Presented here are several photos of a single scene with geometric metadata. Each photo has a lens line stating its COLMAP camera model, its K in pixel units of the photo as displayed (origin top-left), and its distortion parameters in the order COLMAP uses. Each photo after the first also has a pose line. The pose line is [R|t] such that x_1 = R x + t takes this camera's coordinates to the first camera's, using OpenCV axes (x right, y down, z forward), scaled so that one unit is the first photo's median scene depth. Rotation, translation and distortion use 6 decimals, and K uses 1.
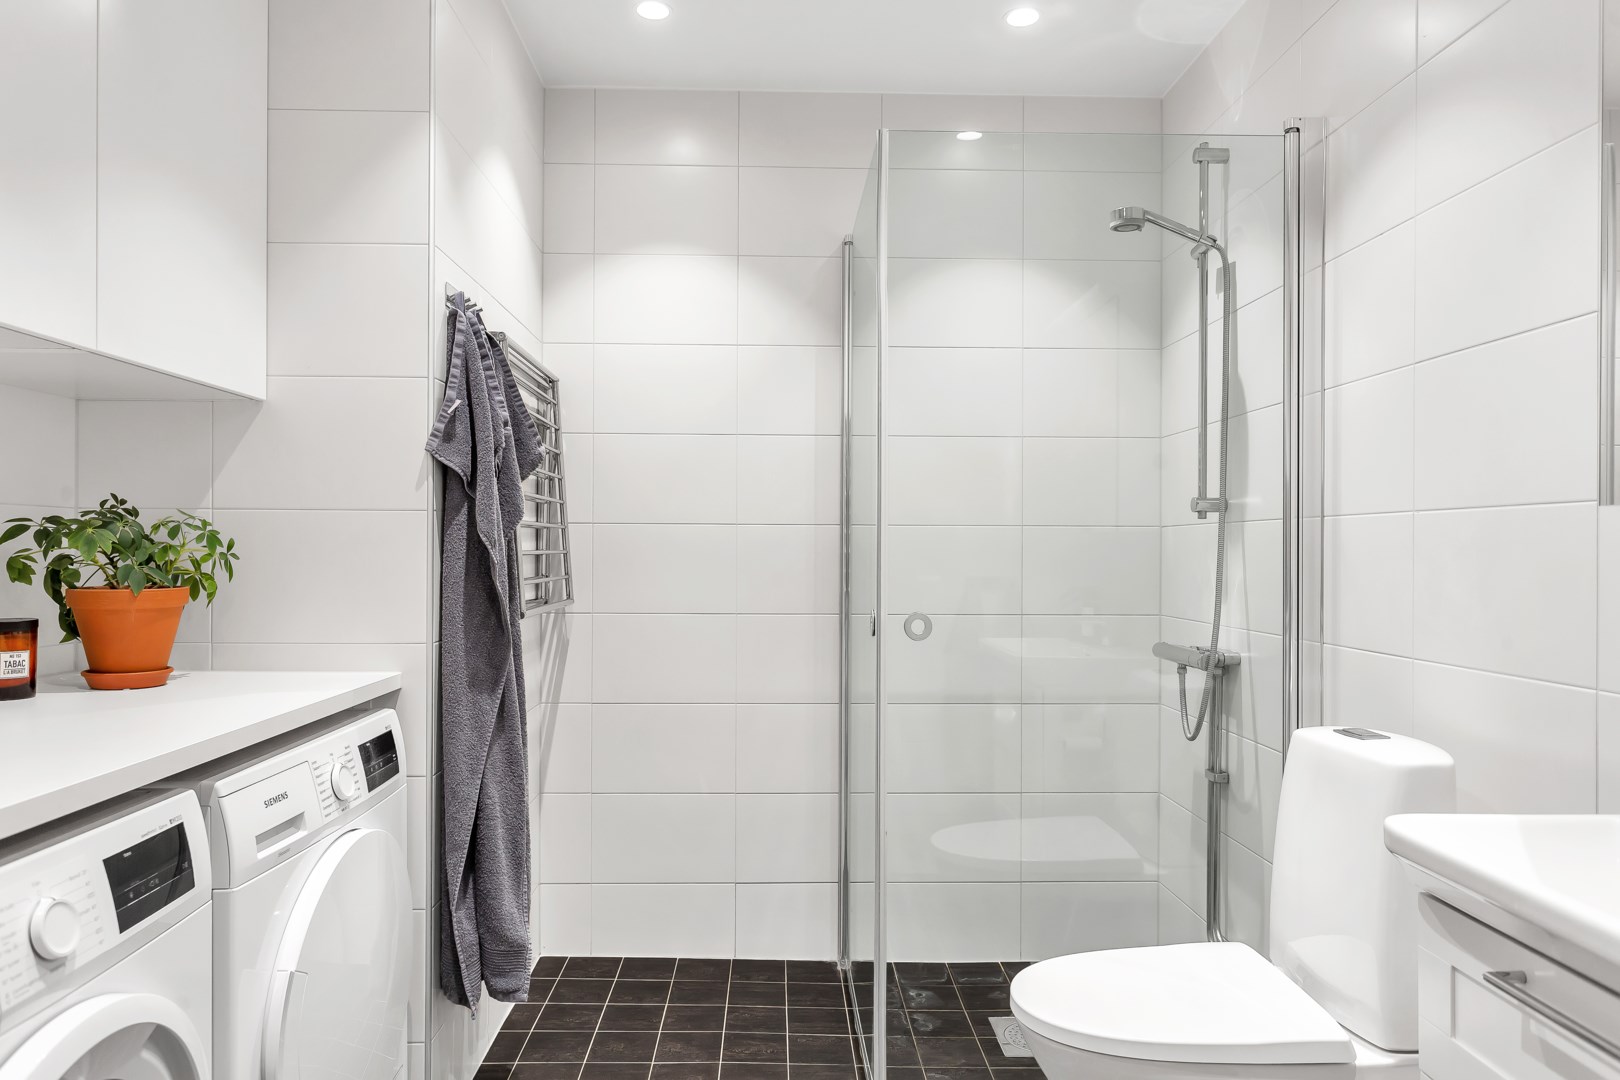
lens RADIAL K [[1066.6, 0, 808.7], [0, 1066.6, 568.0], [0, 0, 1]] dist [0.001842, 0.005223]
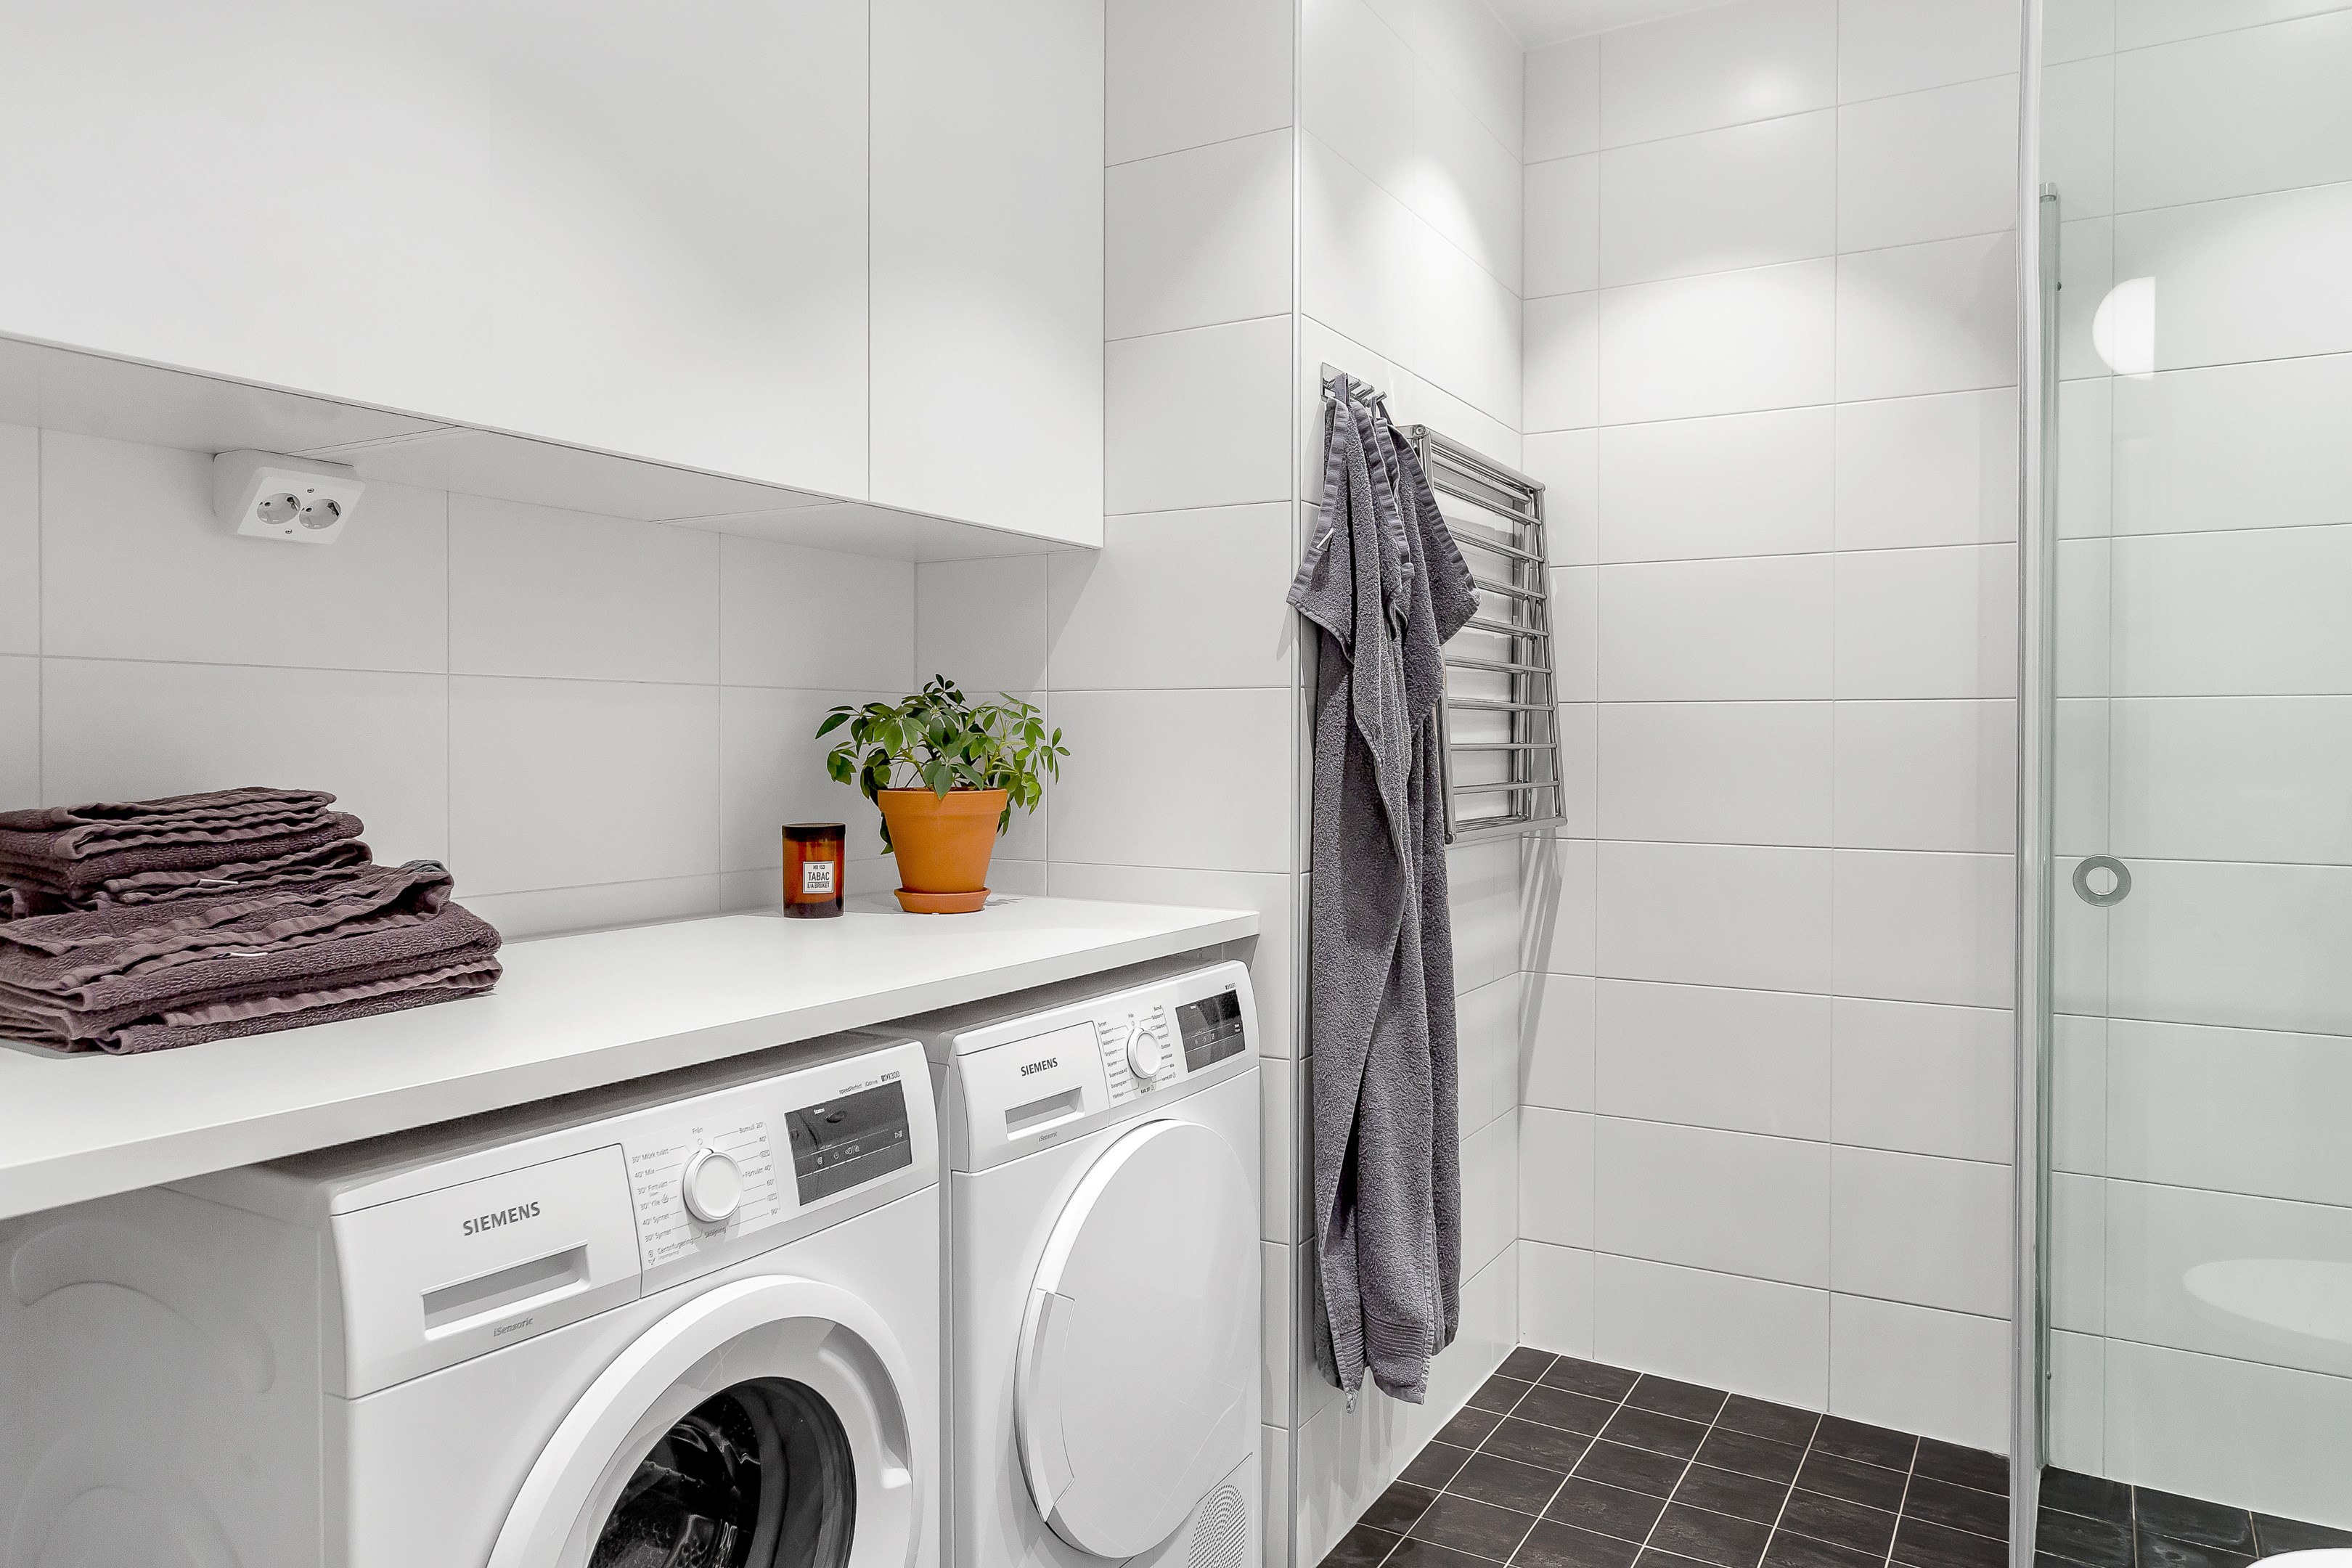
lens RADIAL K [[1573.2, 0, 1176.0], [0, 1573.2, 784.0], [0, 0, 1]] dist [-0.000688, 0.003338]
pose [[0.846597, 0.011533, -0.532109, 0.137835], [-0.007196, 0.999922, 0.010224, 0.000595], [0.532186, -0.004826, 0.846614, 0.069148]]
